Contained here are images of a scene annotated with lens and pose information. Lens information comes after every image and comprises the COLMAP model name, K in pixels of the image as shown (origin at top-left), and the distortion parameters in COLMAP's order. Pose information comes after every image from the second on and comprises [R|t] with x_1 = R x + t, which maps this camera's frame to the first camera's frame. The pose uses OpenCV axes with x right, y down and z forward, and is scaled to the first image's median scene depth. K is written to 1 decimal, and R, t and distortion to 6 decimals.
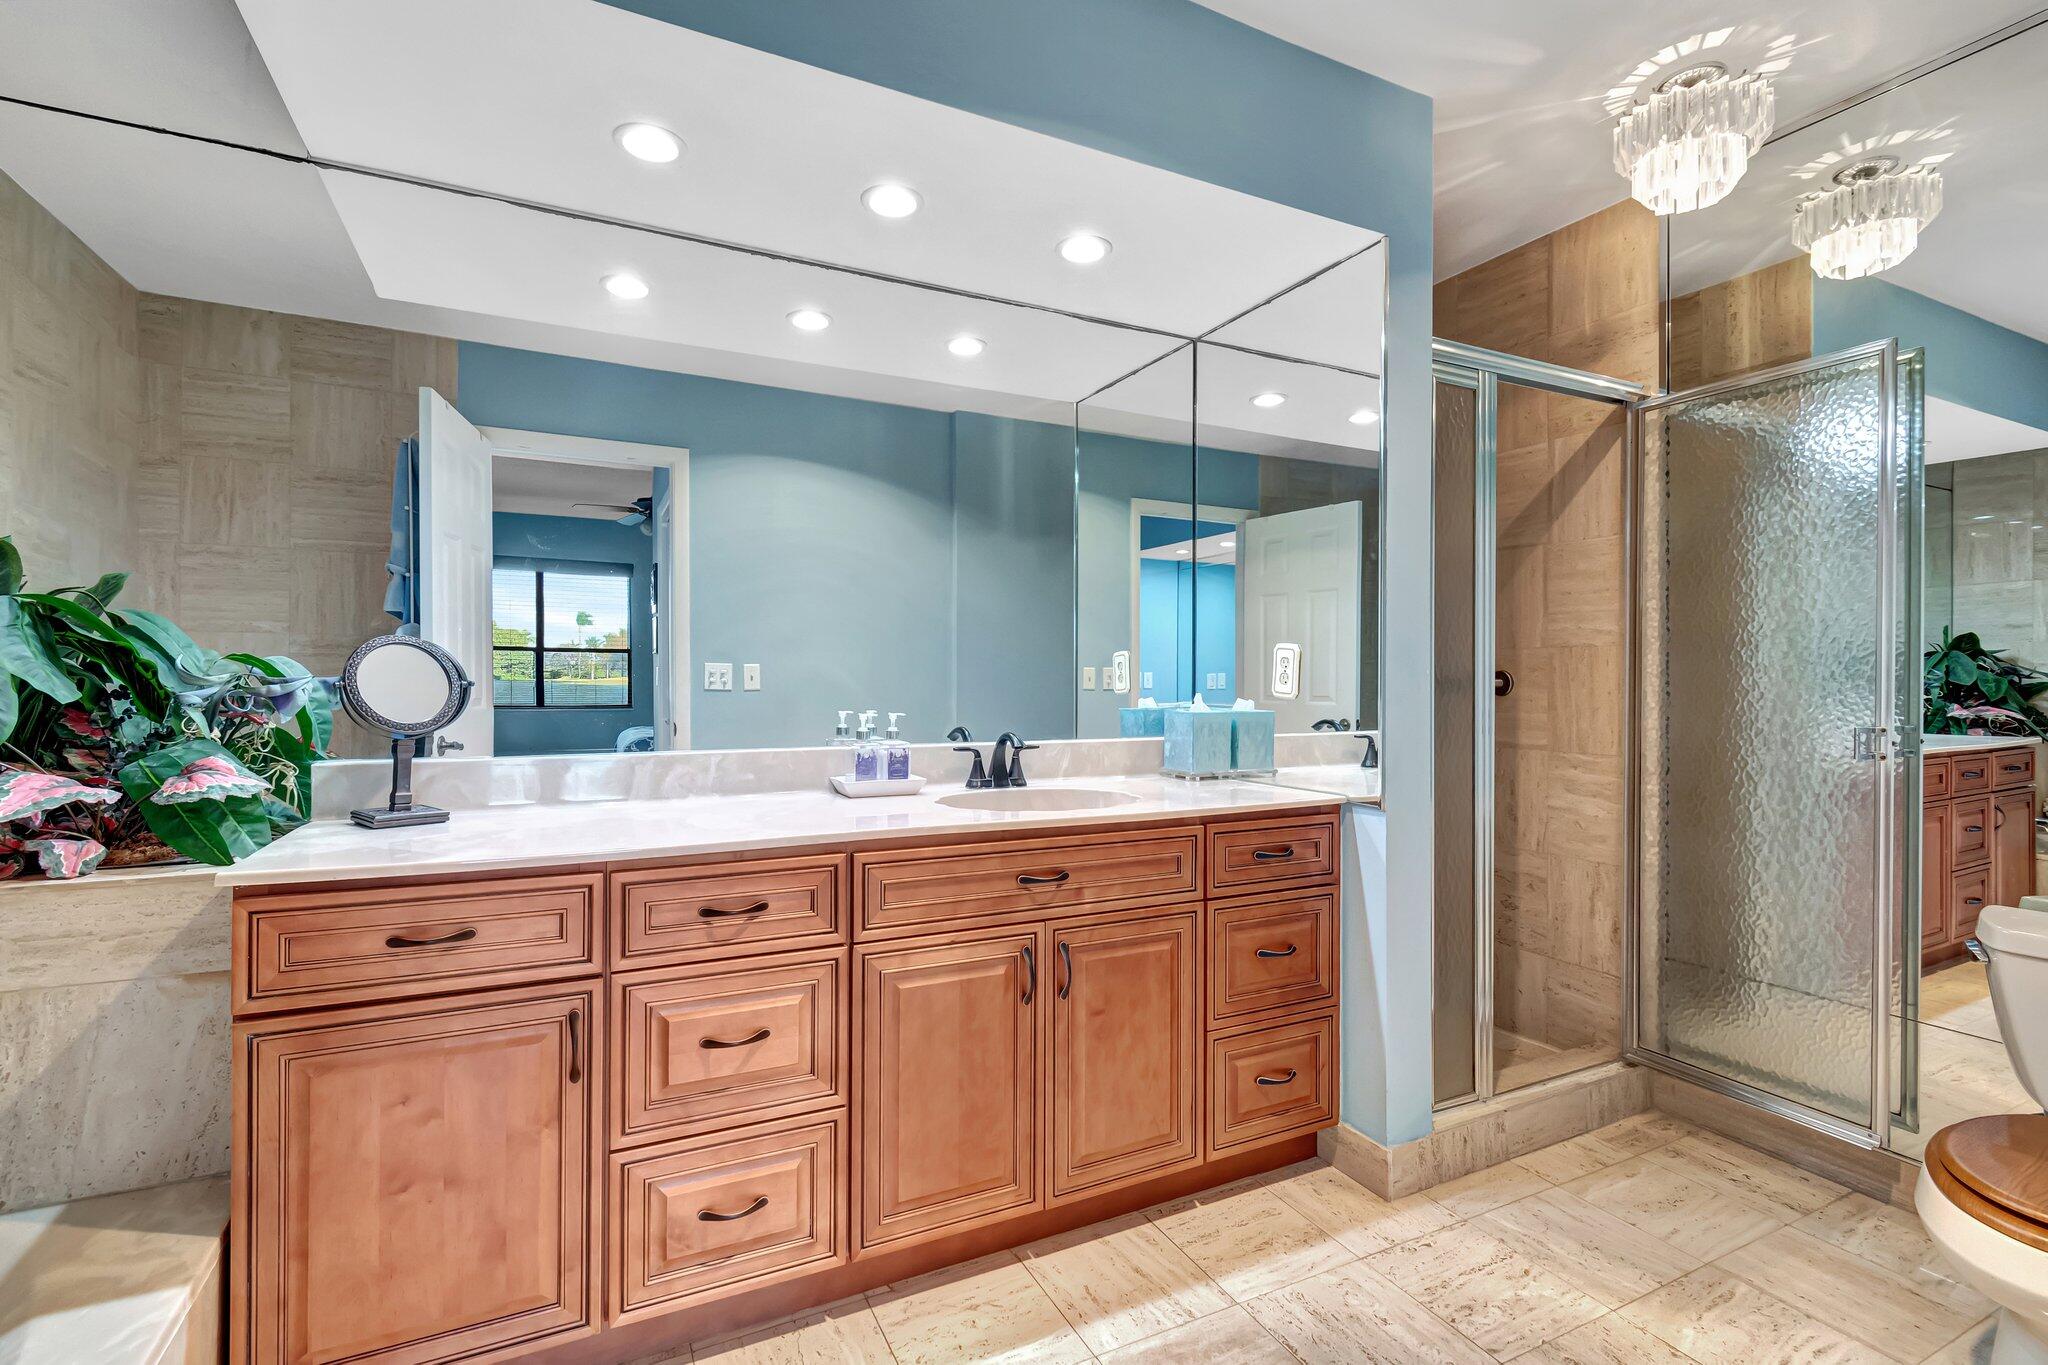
lens RADIAL K [[918.8, 0, 1024.2], [0, 918.8, 682.6], [0, 0, 1]] dist [0.002448, -0.001380]
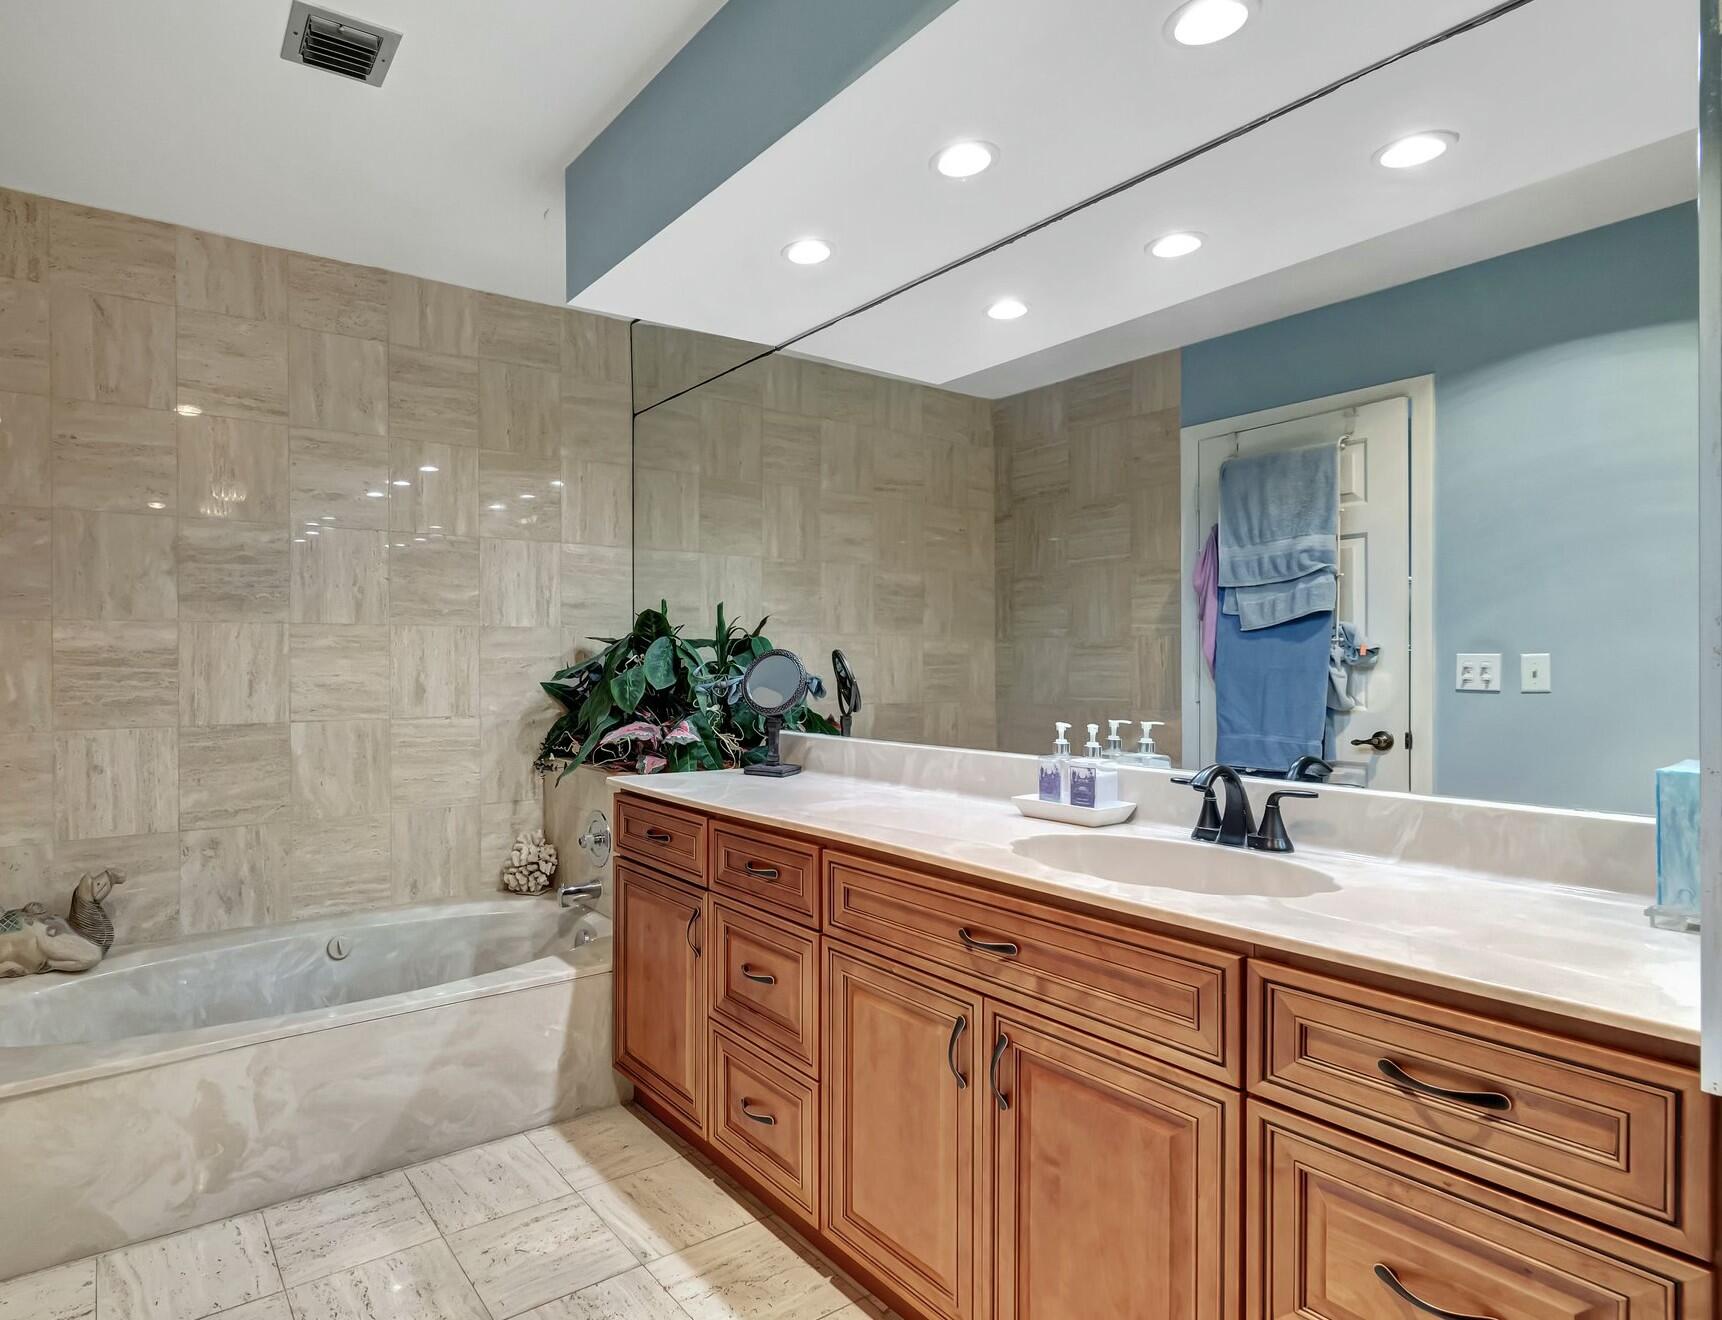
lens RADIAL K [[1145.4, 0, 859.5], [0, 1145.4, 660.8], [0, 0, 1]] dist [-0.004429, -0.003970]
pose [[0.082948, 0.000246, -0.996554, 0.864921], [-0.002122, 0.999998, 0.000071, -0.023883], [0.996552, 0.002108, 0.082948, 0.710763]]
